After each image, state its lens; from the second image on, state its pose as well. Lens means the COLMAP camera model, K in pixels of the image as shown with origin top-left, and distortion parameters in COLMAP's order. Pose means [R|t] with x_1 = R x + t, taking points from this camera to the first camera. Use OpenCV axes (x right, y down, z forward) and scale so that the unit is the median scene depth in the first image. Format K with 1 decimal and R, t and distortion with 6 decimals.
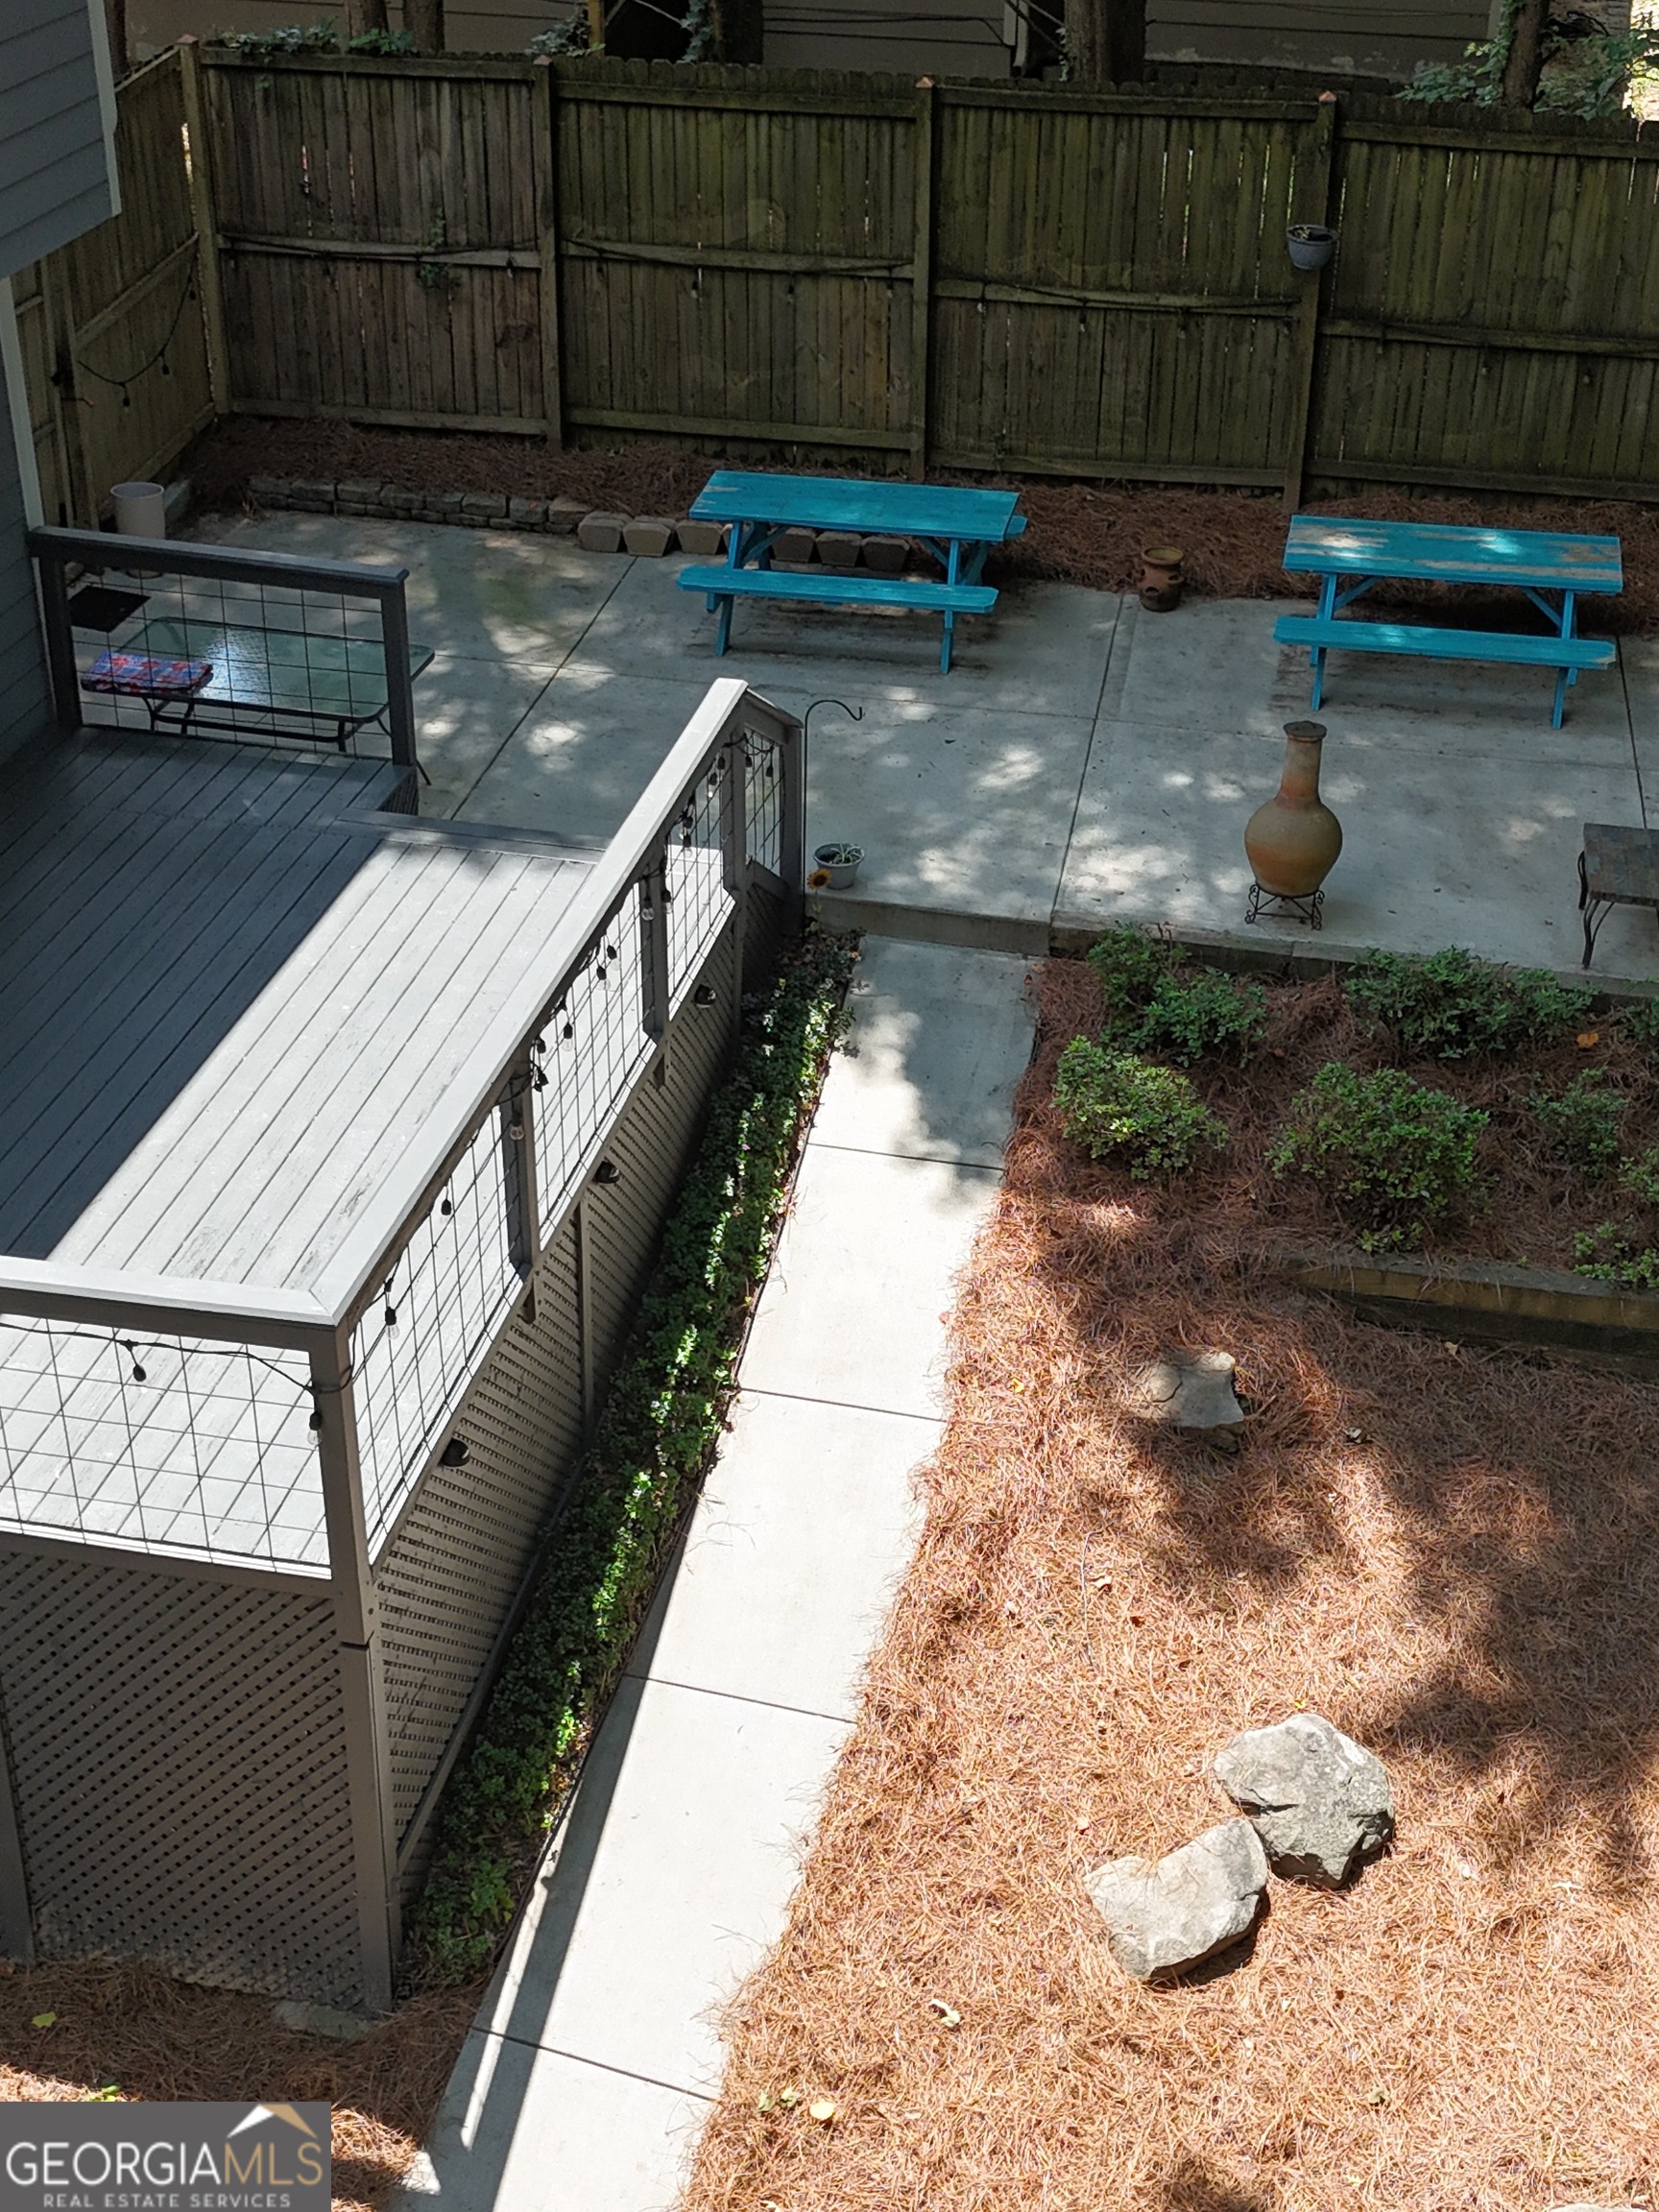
lens RADIAL K [[2821.2, 0, 822.2], [0, 2821.2, 1099.2], [0, 0, 1]] dist [0.194101, -0.630029]
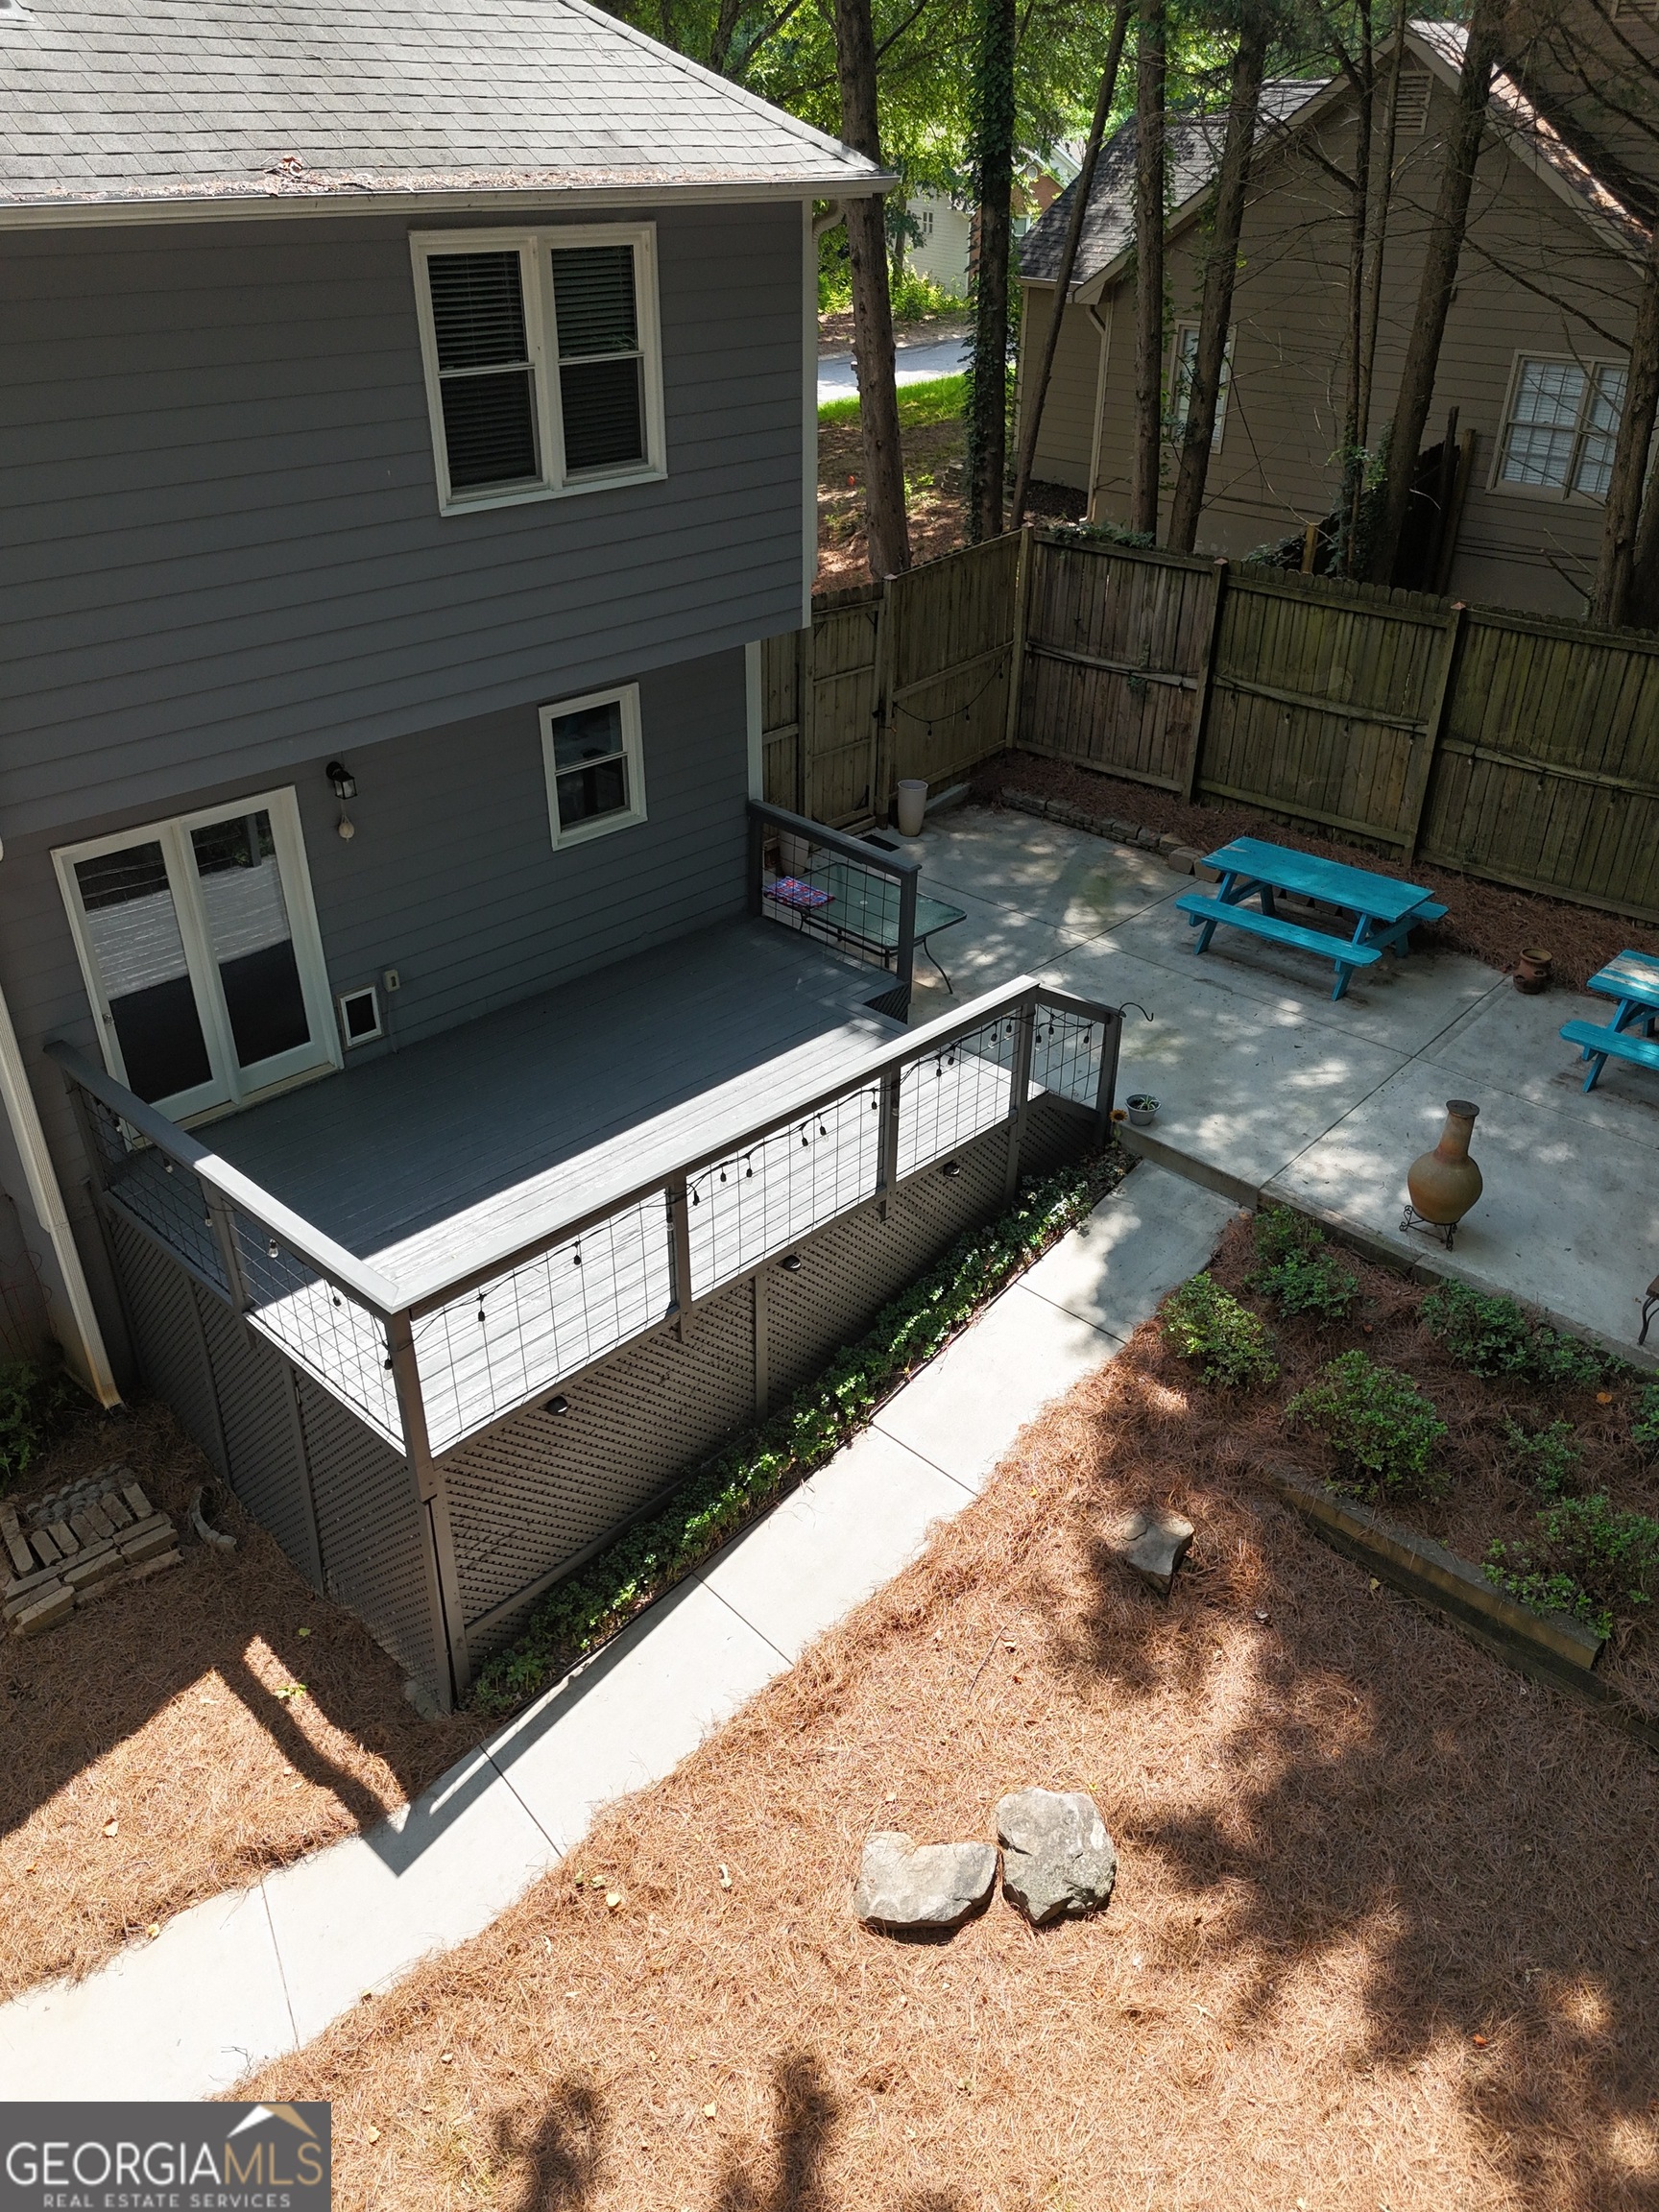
lens RADIAL K [[1625.8, 0, 838.9], [0, 1625.8, 1105.7], [0, 0, 1]] dist [0.056175, -0.055965]
pose [[0.850428, 0.267419, -0.453055, 0.219566], [-0.268447, 0.961202, 0.063457, -0.081610], [0.452447, 0.067656, 0.889221, 0.136640]]
